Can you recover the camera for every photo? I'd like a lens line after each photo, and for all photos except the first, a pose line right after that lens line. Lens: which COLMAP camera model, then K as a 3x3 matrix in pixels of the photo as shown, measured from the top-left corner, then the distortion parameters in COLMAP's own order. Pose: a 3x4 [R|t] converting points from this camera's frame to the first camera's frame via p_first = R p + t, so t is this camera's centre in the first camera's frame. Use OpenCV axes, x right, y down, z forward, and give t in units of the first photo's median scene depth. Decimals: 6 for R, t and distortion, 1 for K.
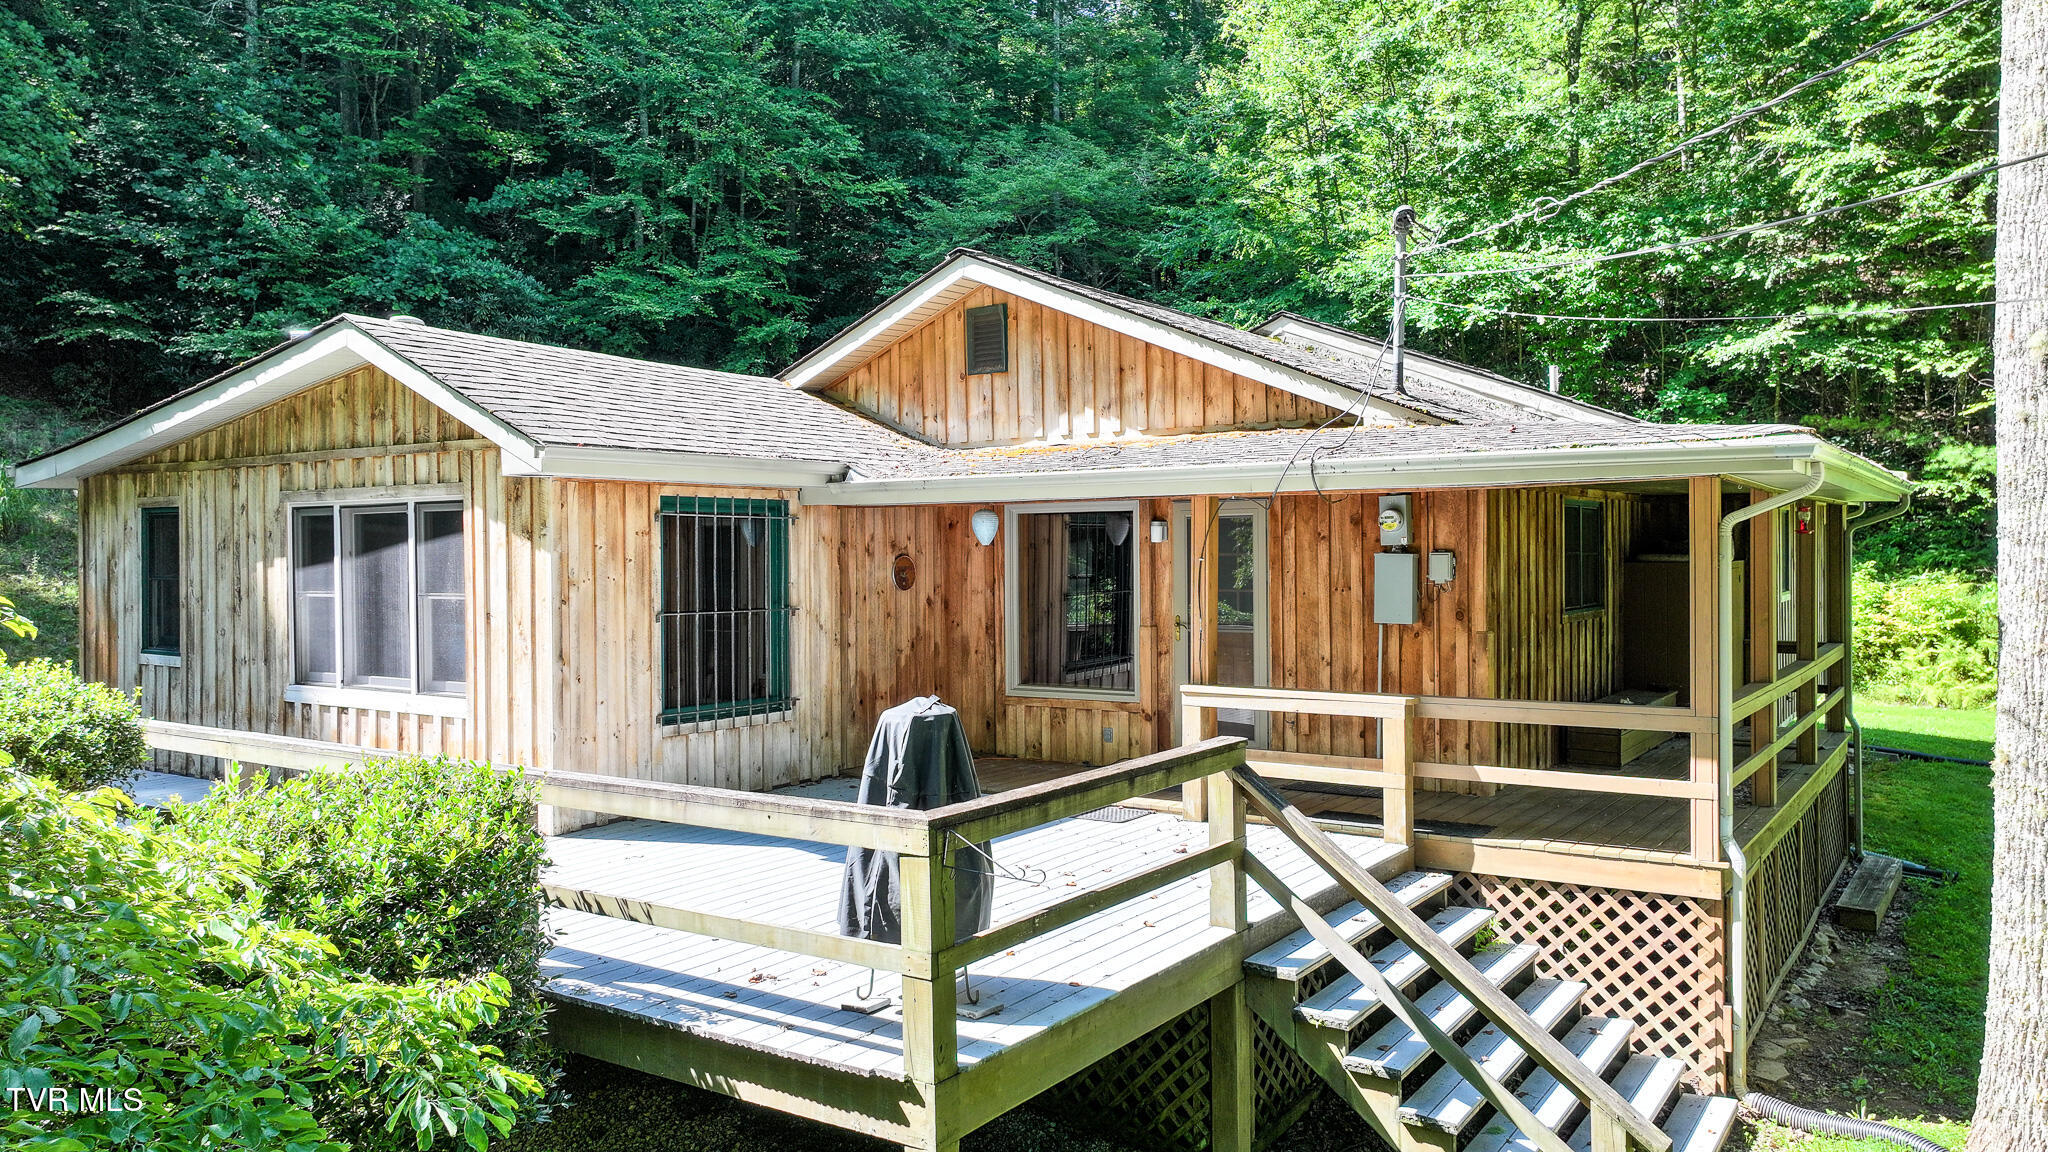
lens RADIAL K [[1445.8, 0, 1031.3], [0, 1445.8, 572.2], [0, 0, 1]] dist [0.010888, 0.001706]
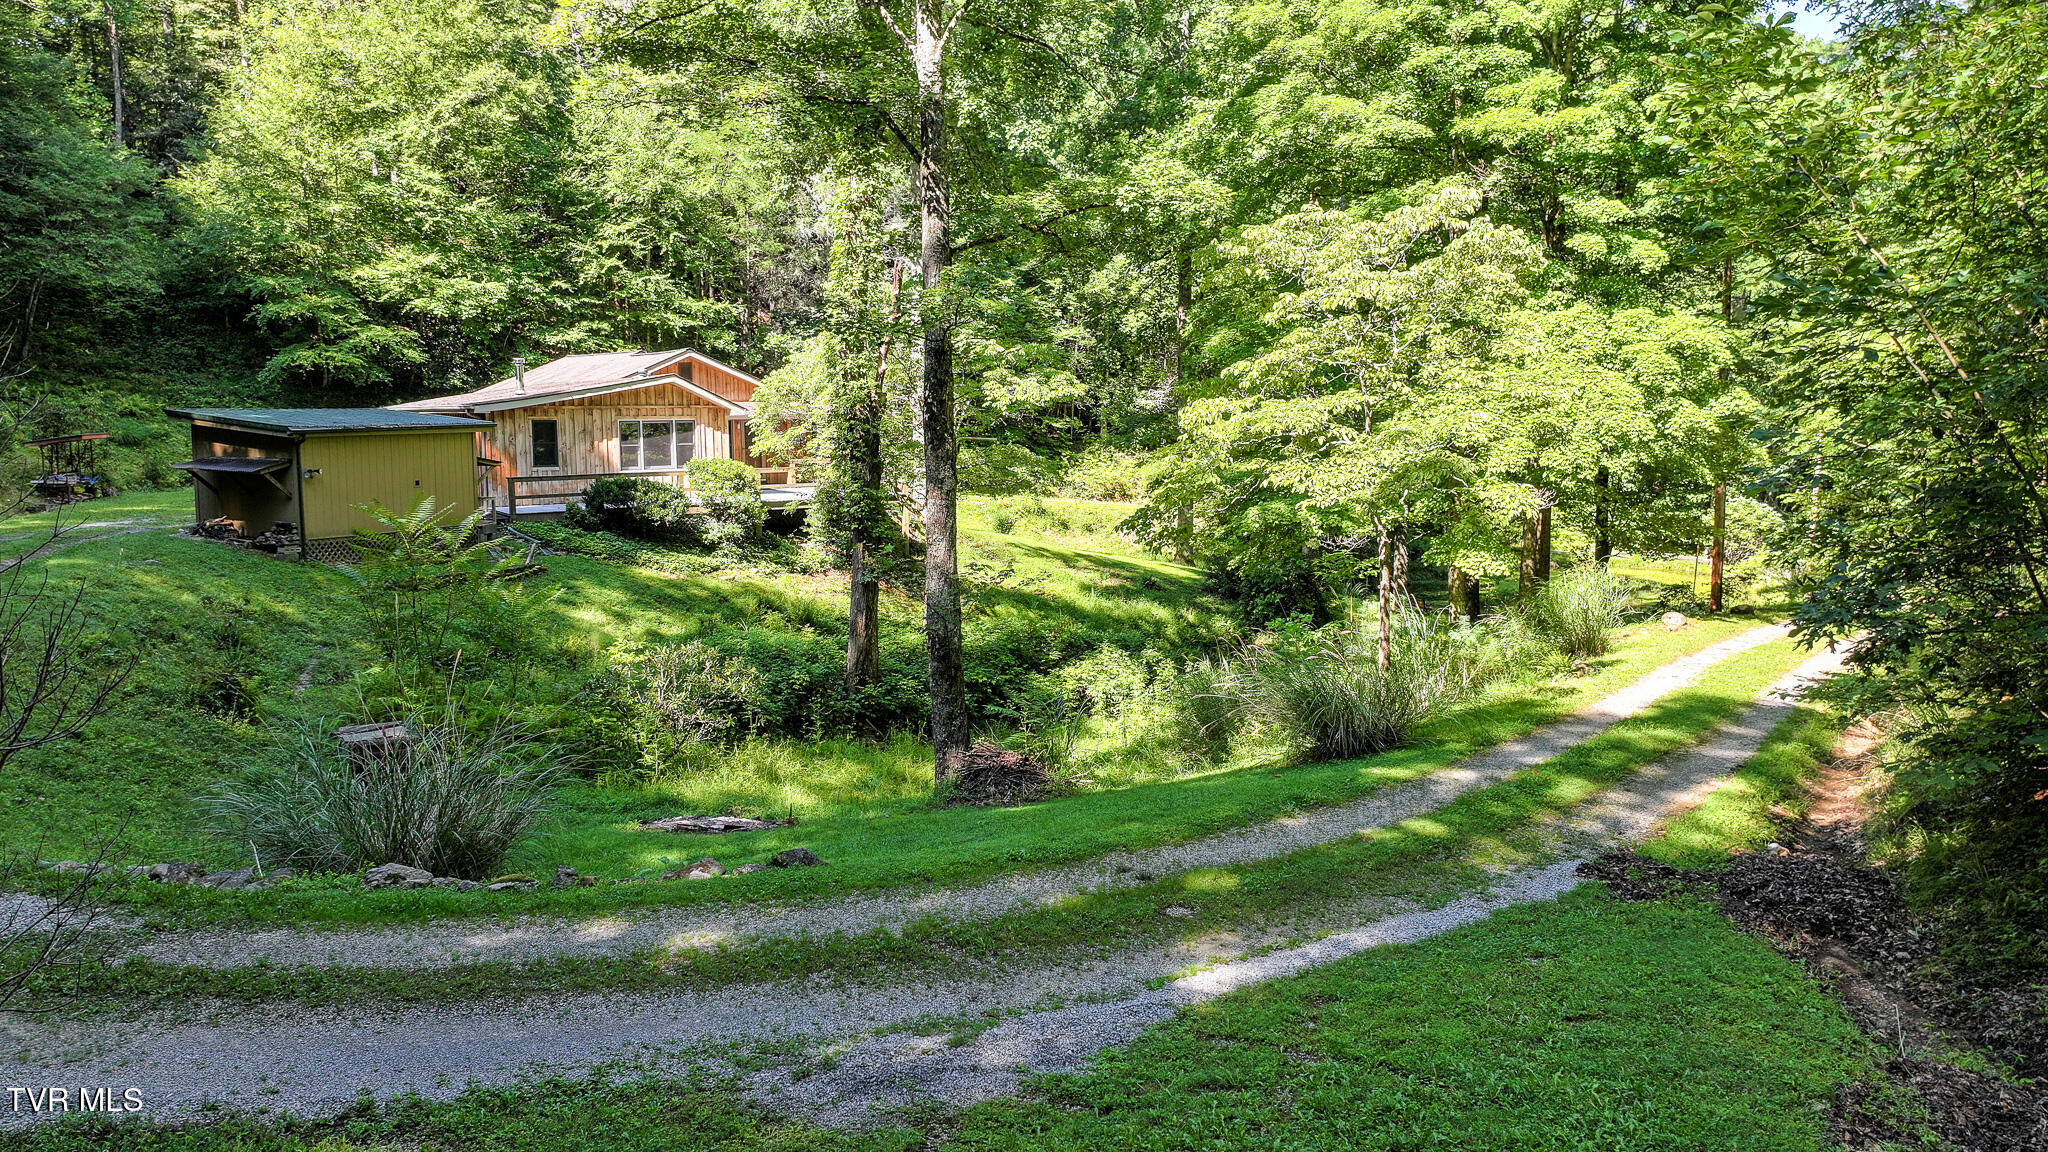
lens RADIAL K [[1448.3, 0, 1029.3], [0, 1448.3, 573.9], [0, 0, 1]] dist [0.007366, 0.005010]
pose [[0.349841, -0.102543, 0.931180, -2.635876], [0.017567, 0.994534, 0.102920, -0.014688], [-0.936644, -0.019648, 0.349730, -0.901932]]
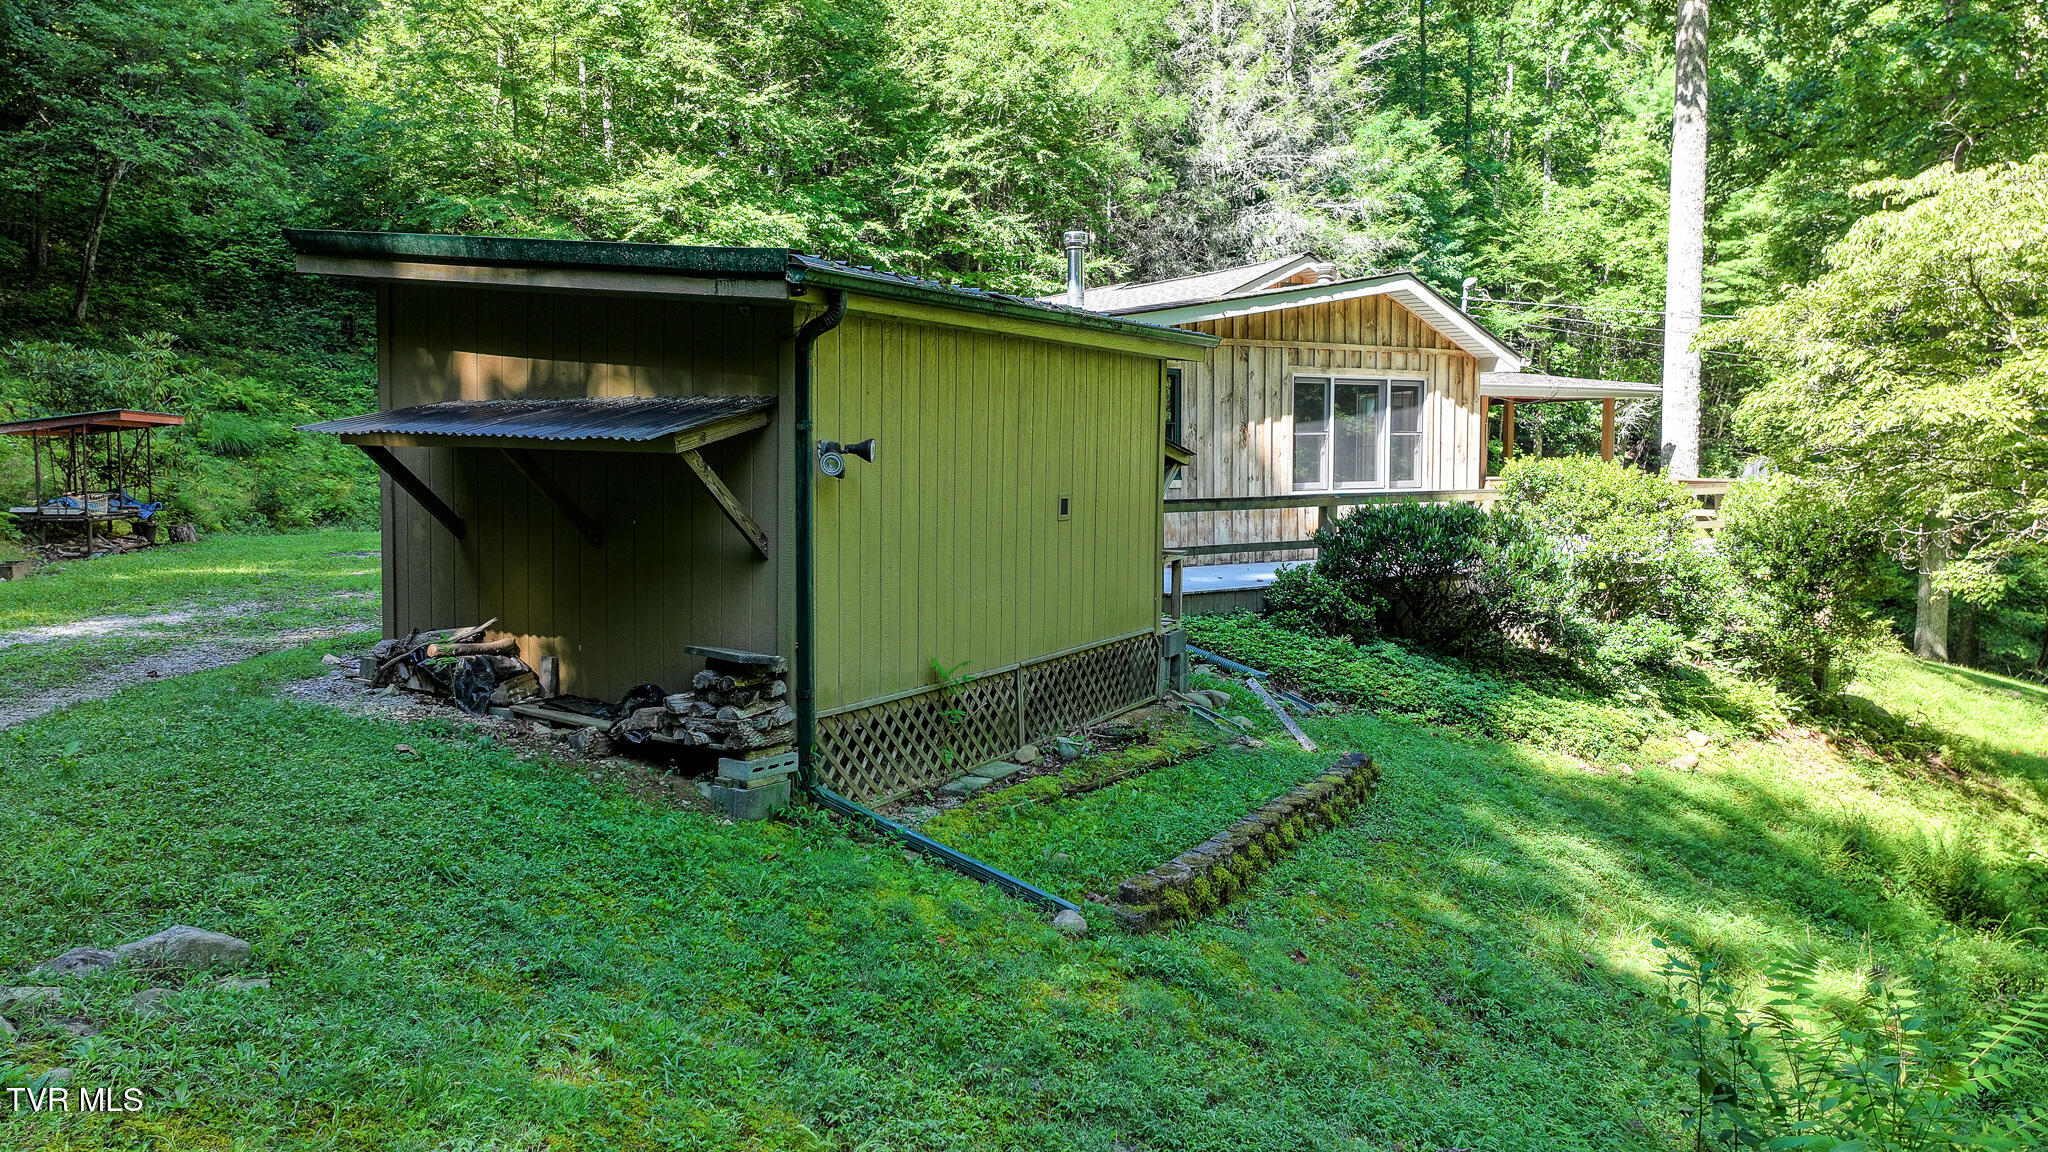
lens RADIAL K [[1445.8, 0, 1031.3], [0, 1445.8, 572.2], [0, 0, 1]] dist [0.010888, 0.001706]
pose [[0.410016, -0.065164, 0.909748, -1.536167], [0.013540, 0.997769, 0.065366, 0.044646], [-0.911978, -0.014483, 0.409984, 0.461496]]
